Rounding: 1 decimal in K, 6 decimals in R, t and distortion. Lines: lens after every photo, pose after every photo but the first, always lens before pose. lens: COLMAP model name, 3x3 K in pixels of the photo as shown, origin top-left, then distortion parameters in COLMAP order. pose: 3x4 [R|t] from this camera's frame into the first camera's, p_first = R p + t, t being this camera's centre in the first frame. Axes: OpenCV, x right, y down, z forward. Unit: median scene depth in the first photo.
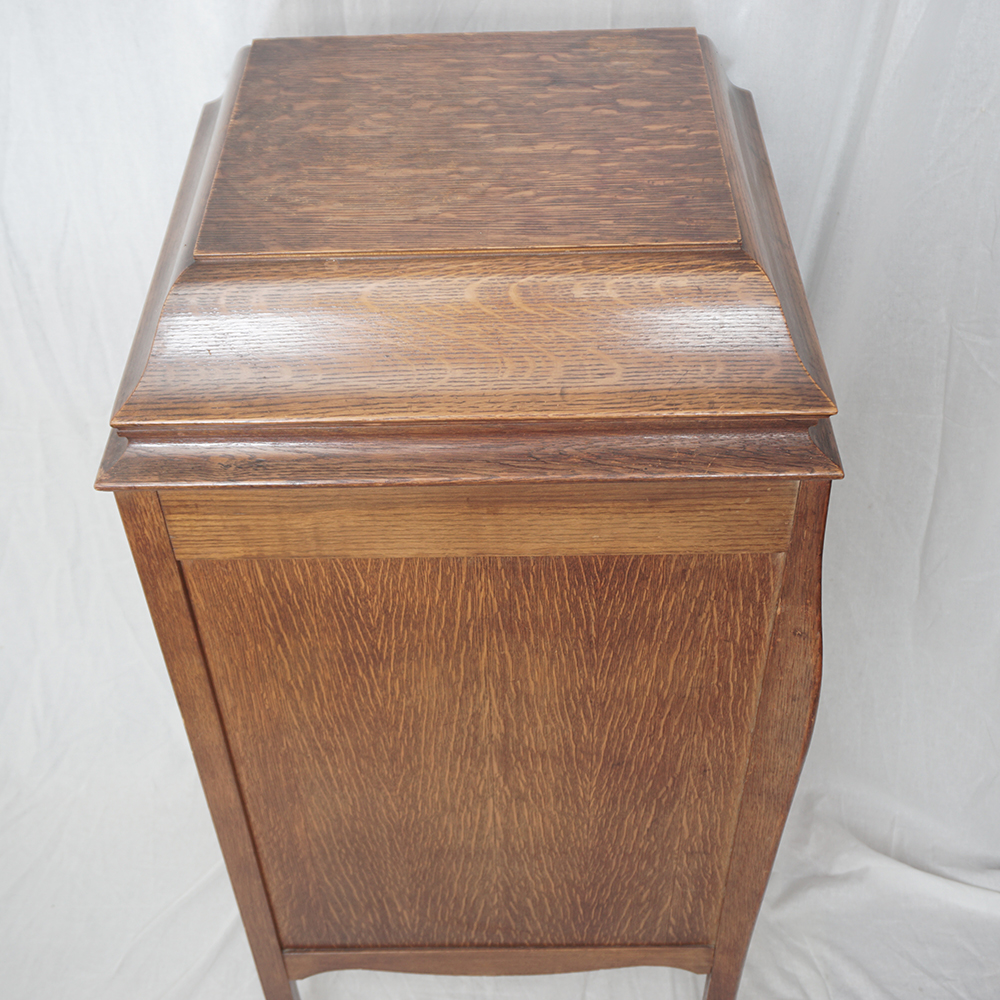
lens RADIAL K [[1393.9, 0, 483.4], [0, 1393.9, 454.8], [0, 0, 1]] dist [-0.014666, 0.021922]
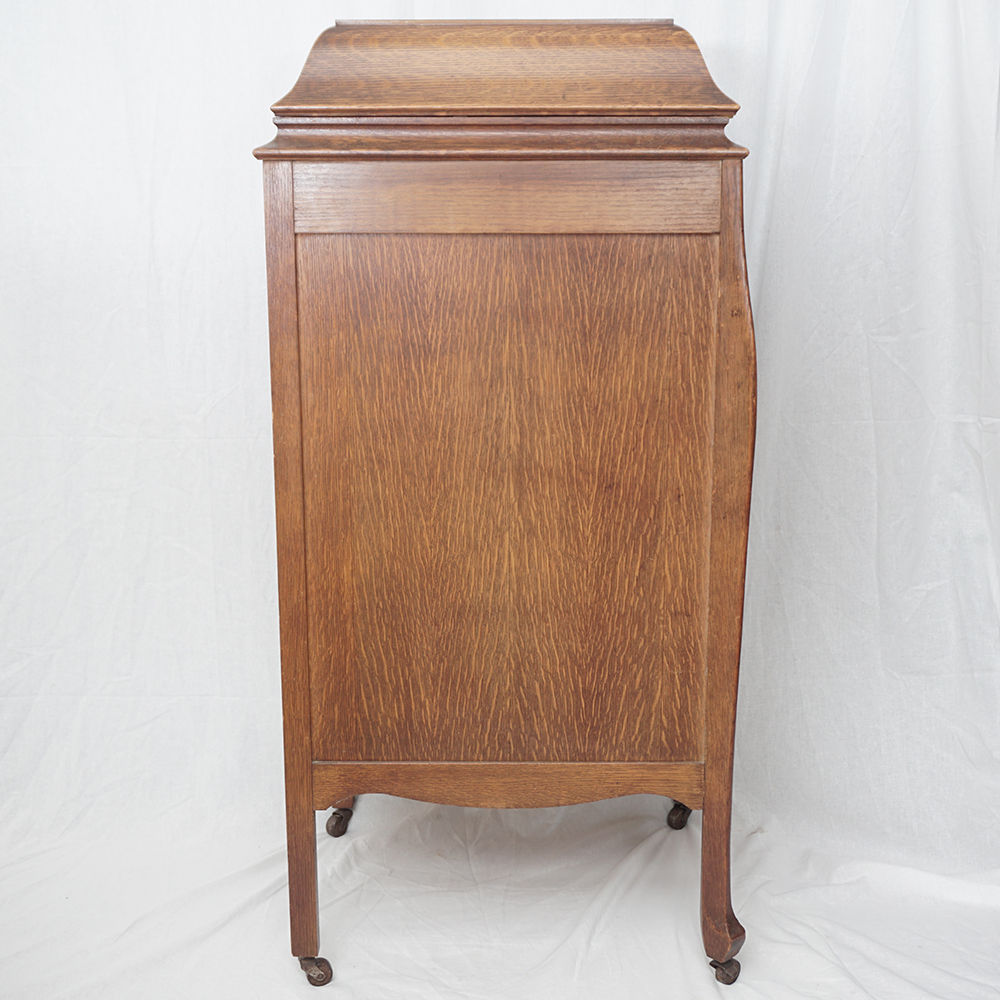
lens RADIAL K [[1624.5, 0, 500.0], [0, 1624.5, 500.0], [0, 0, 1]] dist [-0.005898, -0.004016]
pose [[0.999655, 0.026158, 0.002292, -0.005367], [-0.021125, 0.852991, -0.521498, 1.028645], [-0.015597, 0.521270, 0.853249, -0.249931]]
